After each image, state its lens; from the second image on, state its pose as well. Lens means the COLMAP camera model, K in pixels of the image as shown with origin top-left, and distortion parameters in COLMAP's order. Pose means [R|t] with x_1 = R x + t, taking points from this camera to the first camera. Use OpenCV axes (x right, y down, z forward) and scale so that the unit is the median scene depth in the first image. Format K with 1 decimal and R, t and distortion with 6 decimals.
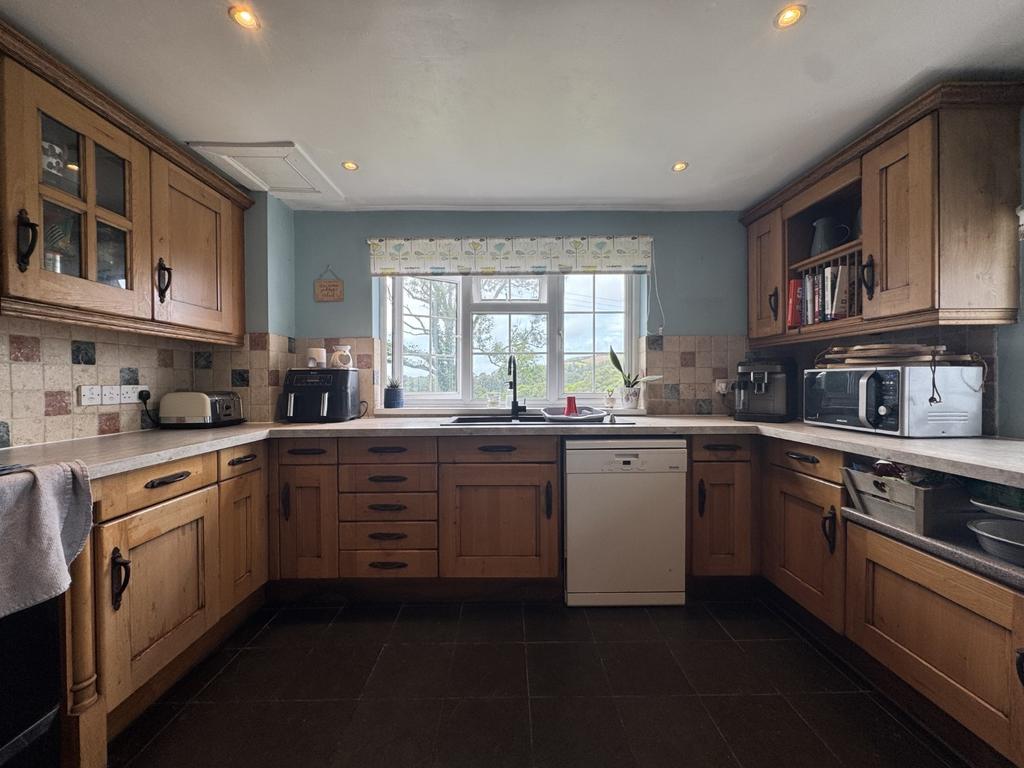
lens RADIAL K [[410.1, 0, 510.4], [0, 410.1, 382.6], [0, 0, 1]] dist [-0.000658, -0.000291]
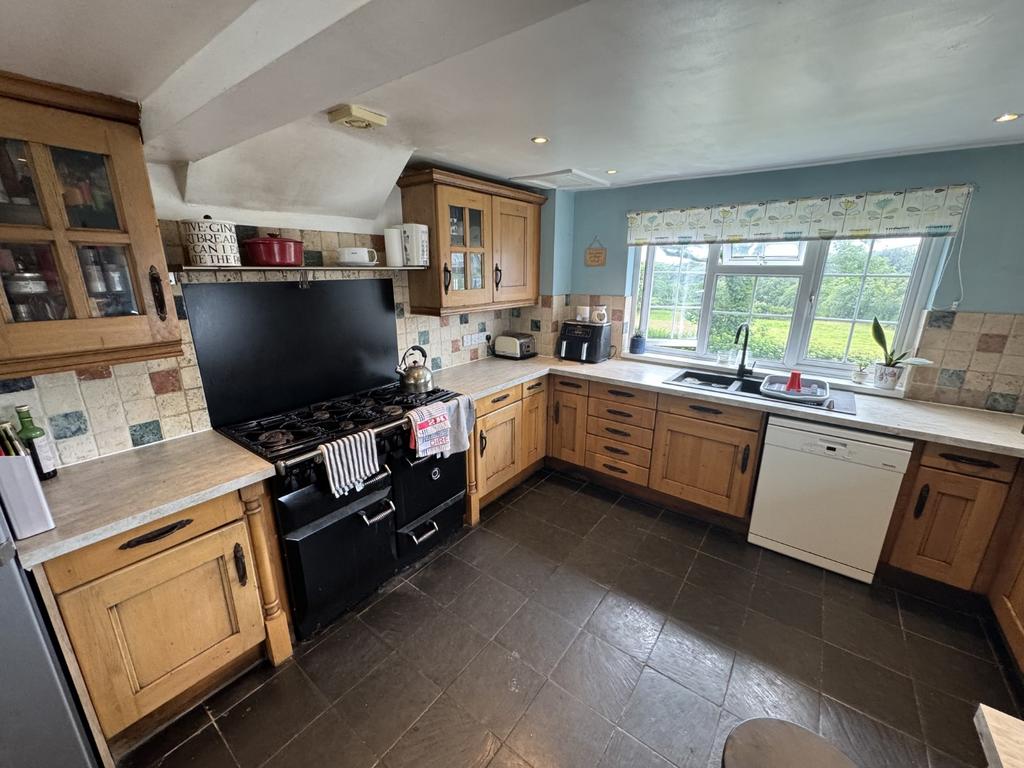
lens RADIAL K [[410.1, 0, 511.4], [0, 410.1, 382.5], [0, 0, 1]] dist [-0.000658, -0.000291]
pose [[0.793483, 0.174993, -0.582891, 0.214090], [-0.012133, 0.962128, 0.272329, -0.251747], [0.608471, -0.209016, 0.765555, -0.290427]]
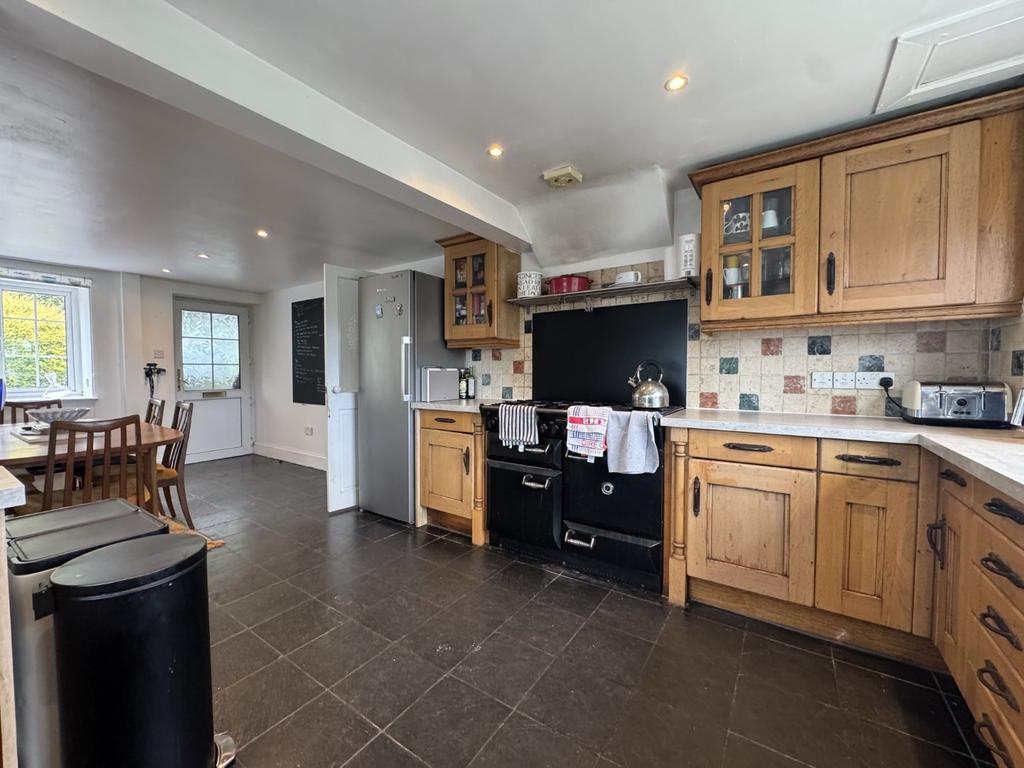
lens RADIAL K [[410.1, 0, 517.2], [0, 410.1, 382.8], [0, 0, 1]] dist [-0.000658, -0.000291]
pose [[-0.563012, 0.031929, -0.825832, 0.424562], [0.003422, 0.999335, 0.036305, -0.006660], [0.826441, 0.017614, -0.562747, 0.800656]]
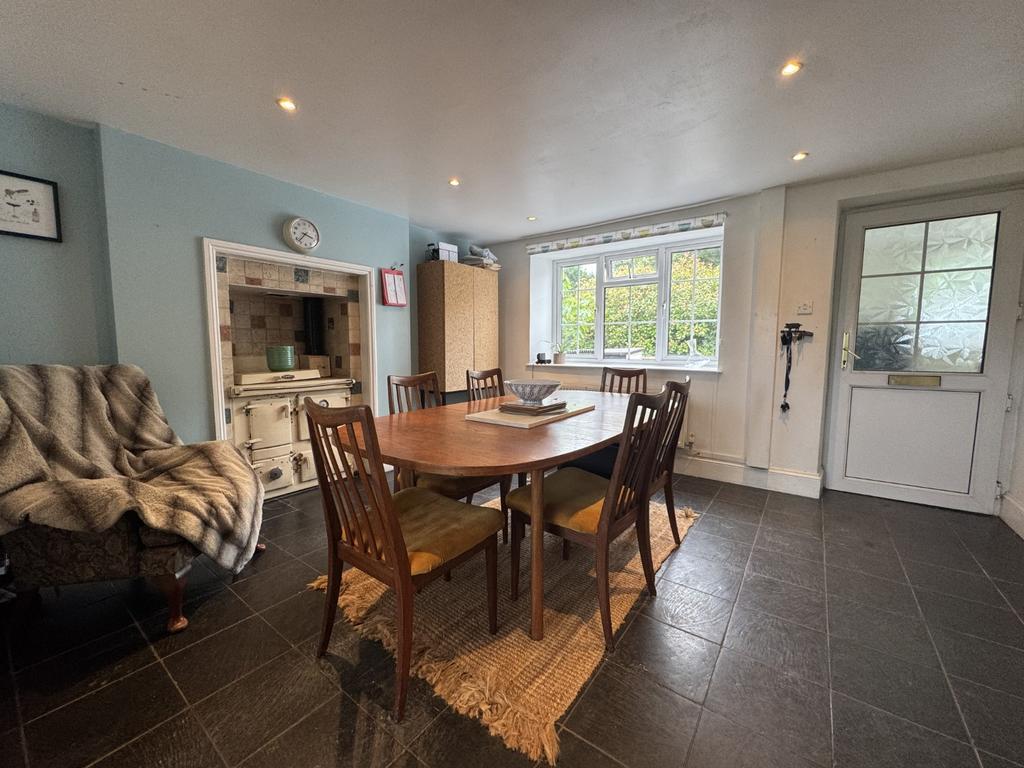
lens RADIAL K [[410.1, 0, 512.2], [0, 410.1, 383.4], [0, 0, 1]] dist [-0.000658, -0.000291]
pose [[-0.799193, -0.052947, 0.598738, -0.350777], [0.003104, 0.995736, 0.092196, 0.032791], [-0.601066, 0.075541, -0.795621, -0.292122]]
